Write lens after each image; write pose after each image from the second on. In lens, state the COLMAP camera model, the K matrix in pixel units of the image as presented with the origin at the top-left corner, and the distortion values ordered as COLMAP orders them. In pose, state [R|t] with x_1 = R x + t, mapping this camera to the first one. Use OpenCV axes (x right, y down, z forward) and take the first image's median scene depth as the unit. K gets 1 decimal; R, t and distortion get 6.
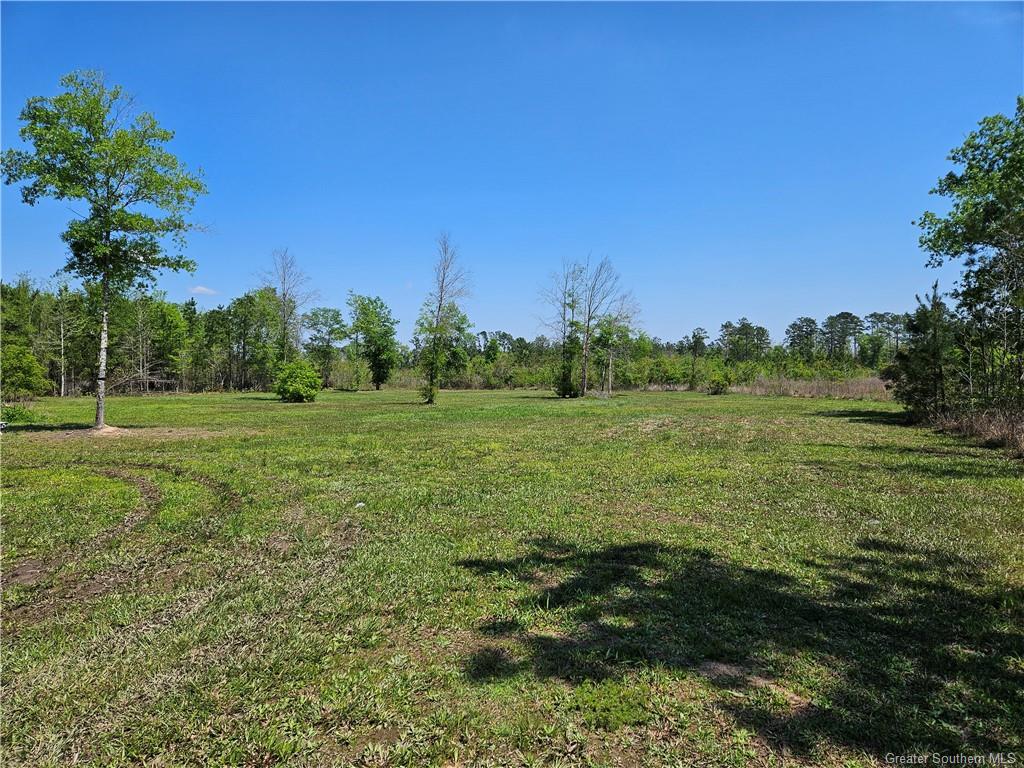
lens RADIAL K [[673.5, 0, 517.8], [0, 673.5, 389.6], [0, 0, 1]] dist [0.032101, -0.006302]
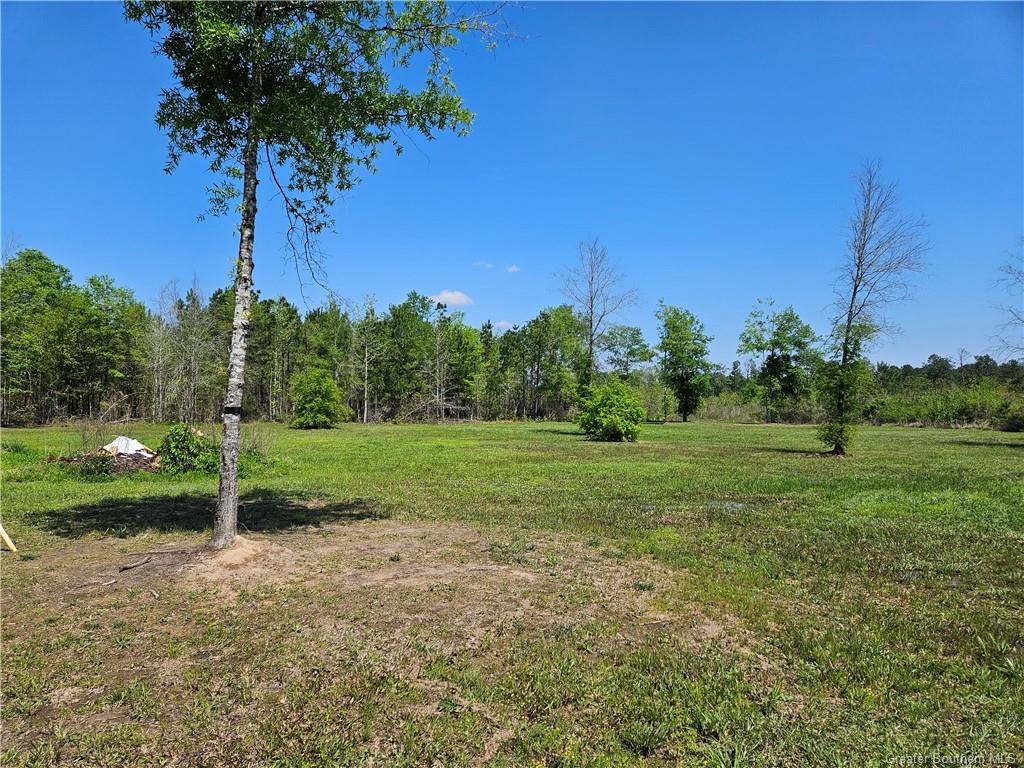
lens RADIAL K [[673.5, 0, 514.8], [0, 673.5, 381.8], [0, 0, 1]] dist [0.032101, -0.006302]
pose [[0.916813, -0.002206, -0.399311, -0.077841], [-0.018990, 0.998613, -0.049117, -0.003850], [0.398865, 0.052614, 0.915499, 0.173333]]
